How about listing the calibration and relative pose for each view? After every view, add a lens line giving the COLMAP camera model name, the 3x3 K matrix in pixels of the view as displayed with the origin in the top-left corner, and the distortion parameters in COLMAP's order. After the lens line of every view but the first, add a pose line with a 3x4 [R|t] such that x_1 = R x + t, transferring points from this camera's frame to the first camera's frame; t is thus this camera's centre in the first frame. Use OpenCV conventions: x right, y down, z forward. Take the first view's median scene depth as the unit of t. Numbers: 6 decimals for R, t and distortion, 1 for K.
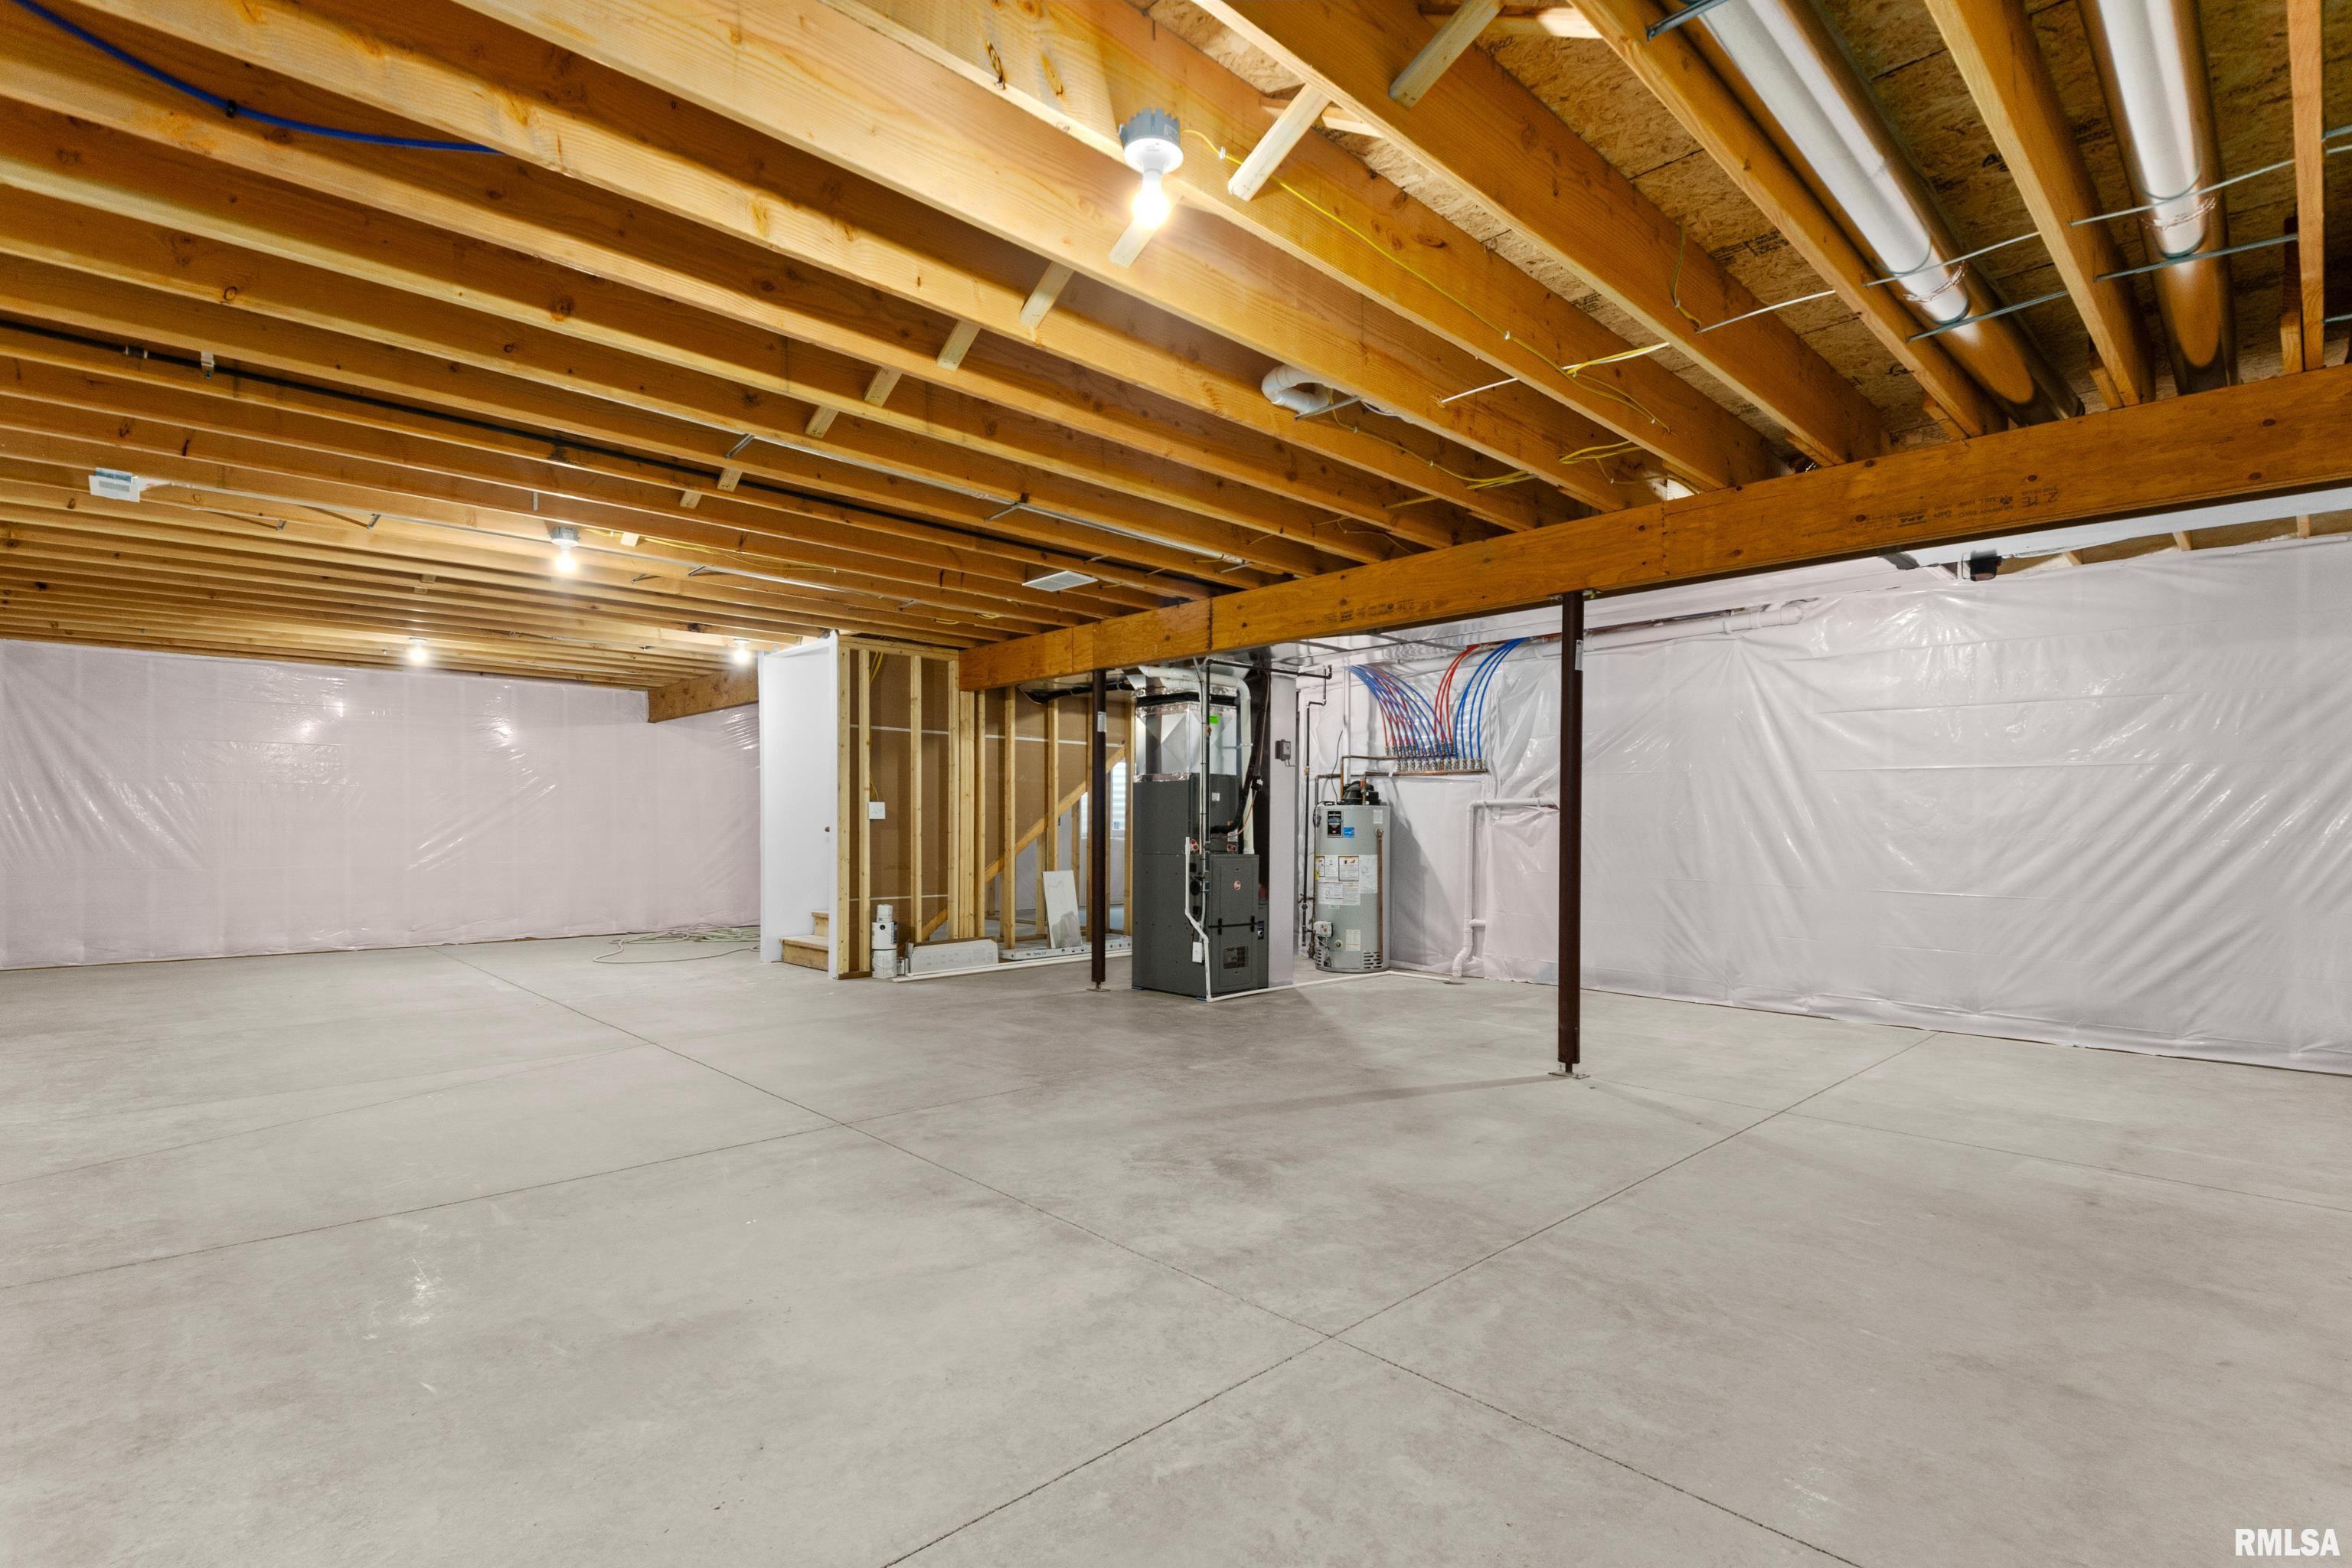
lens RADIAL K [[1092.9, 0, 1178.4], [0, 1092.9, 796.6], [0, 0, 1]] dist [0.009846, -0.007504]
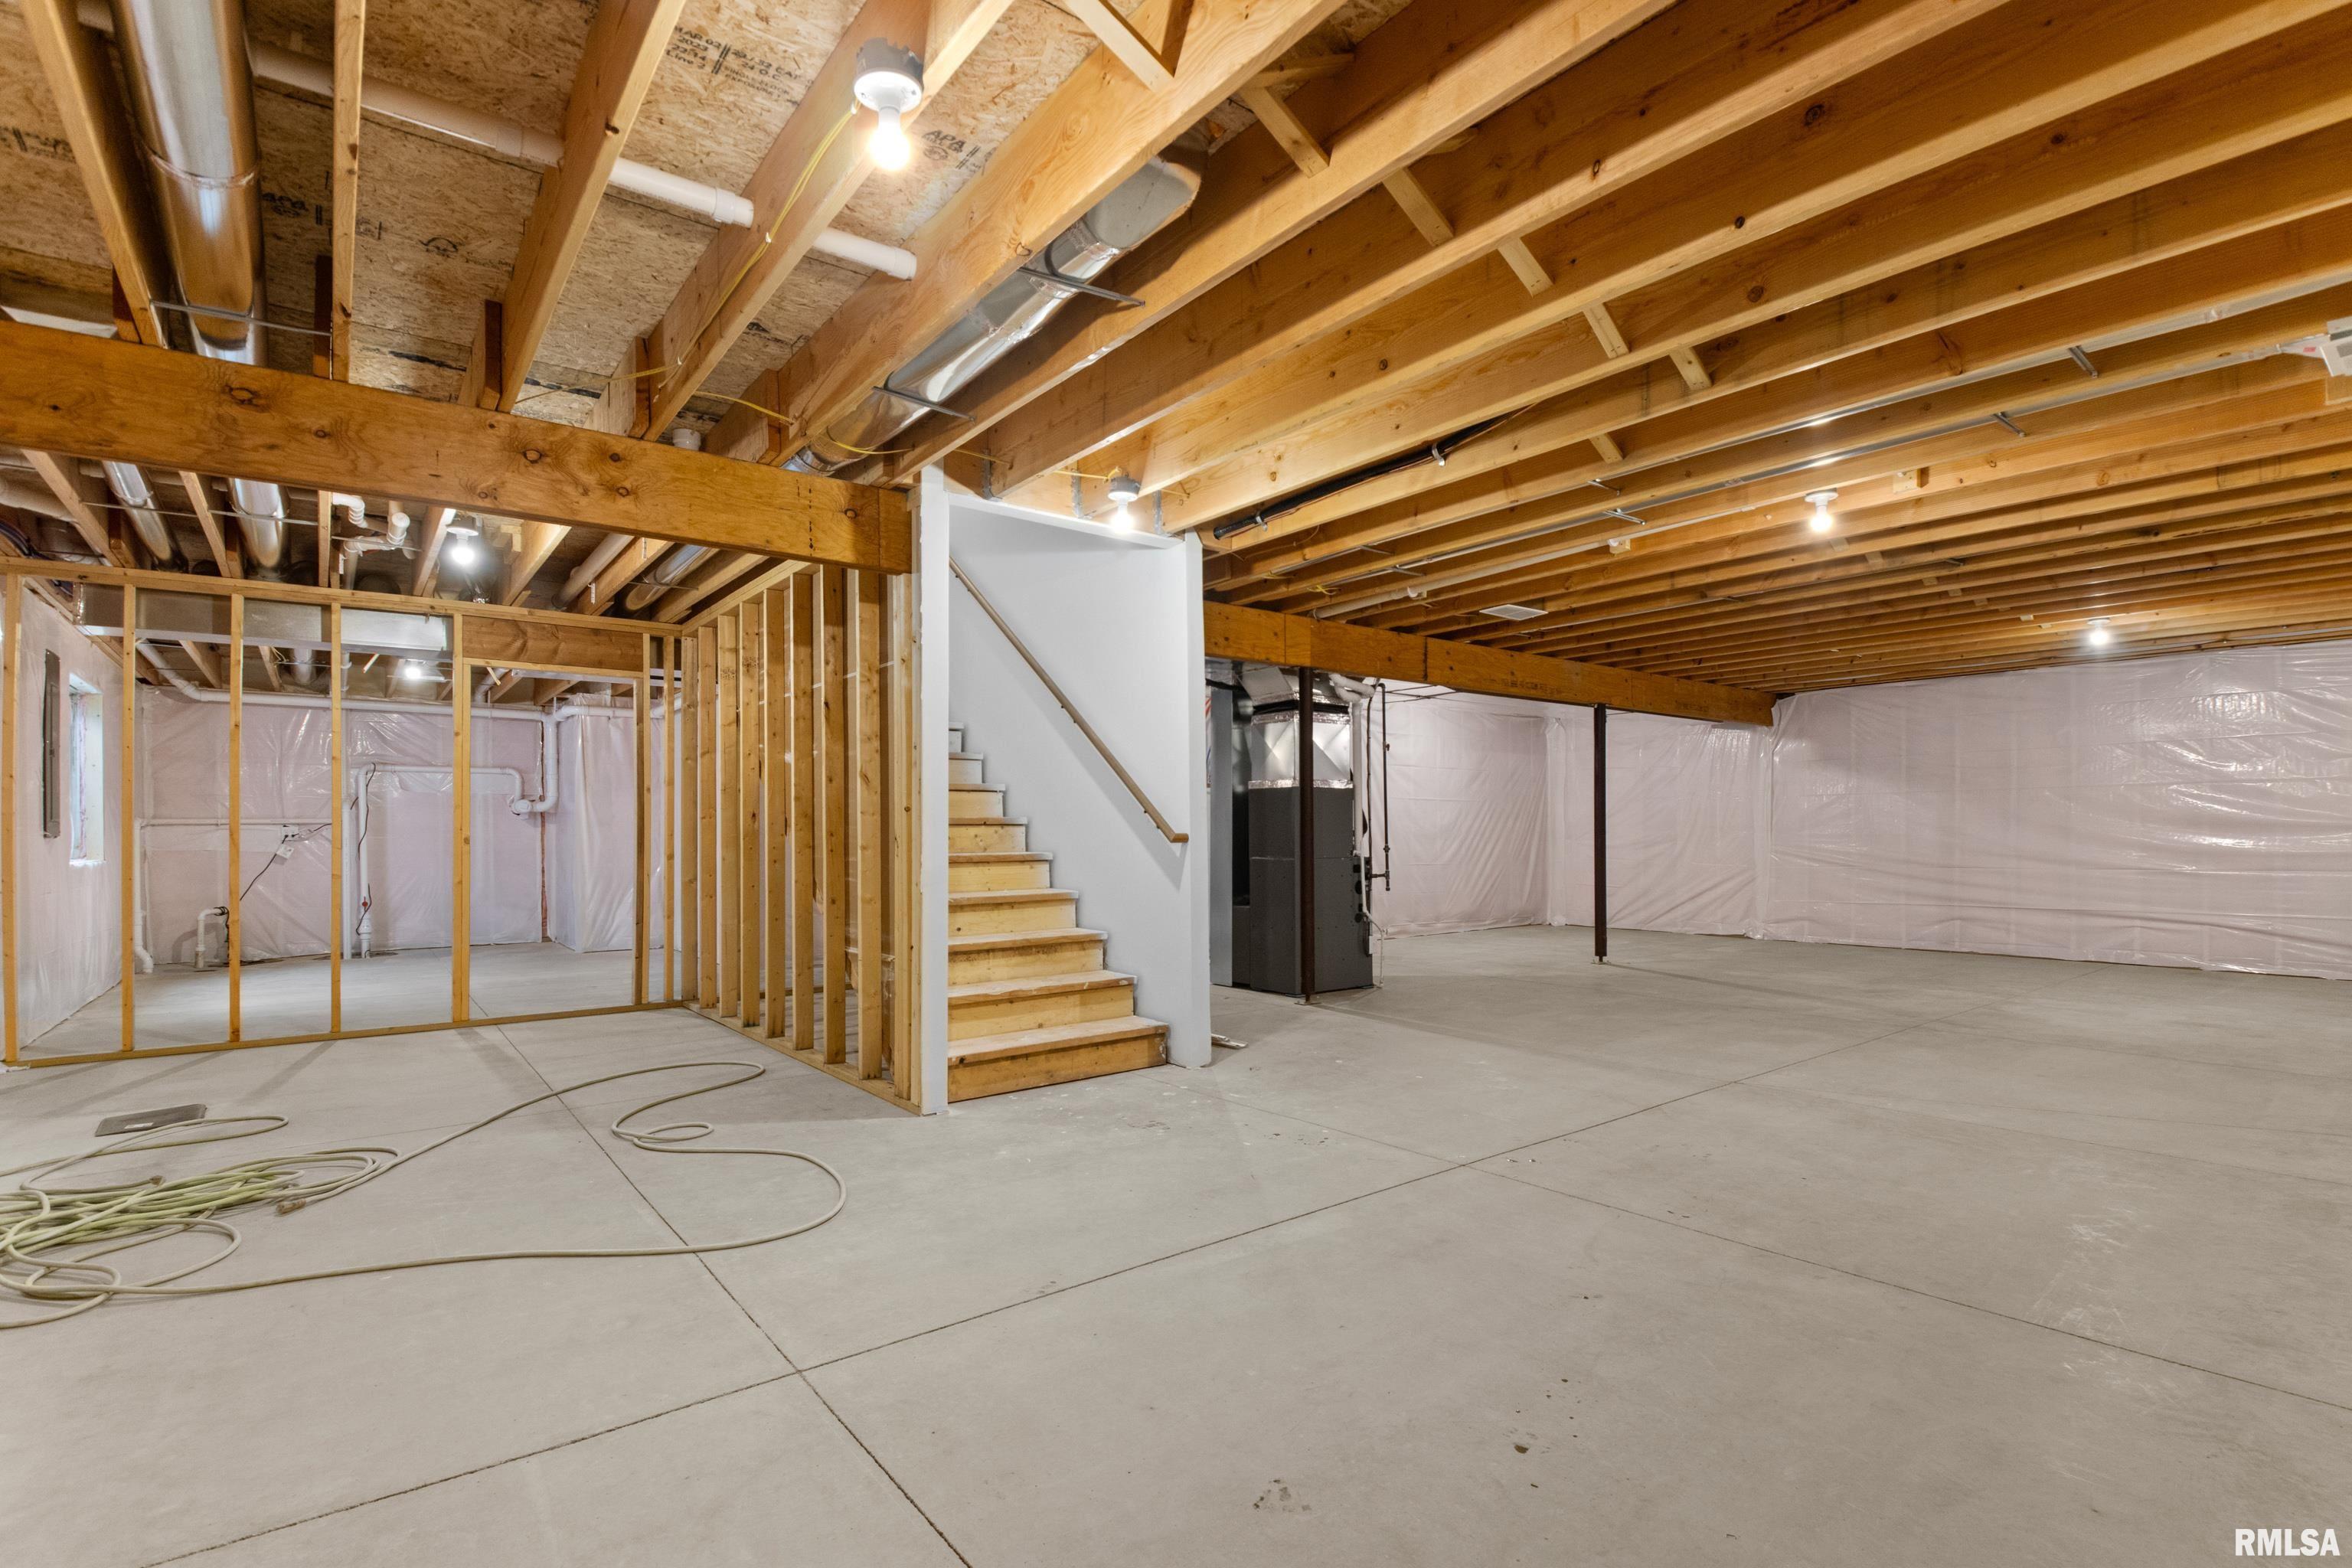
lens RADIAL K [[1092.9, 0, 1178.8], [0, 1092.9, 803.7], [0, 0, 1]] dist [0.009846, -0.007504]
pose [[0.095700, 0.021662, 0.995175, -1.327297], [-0.017461, 0.999646, -0.020080, 0.029654], [-0.995257, -0.015455, 0.096044, 1.307724]]
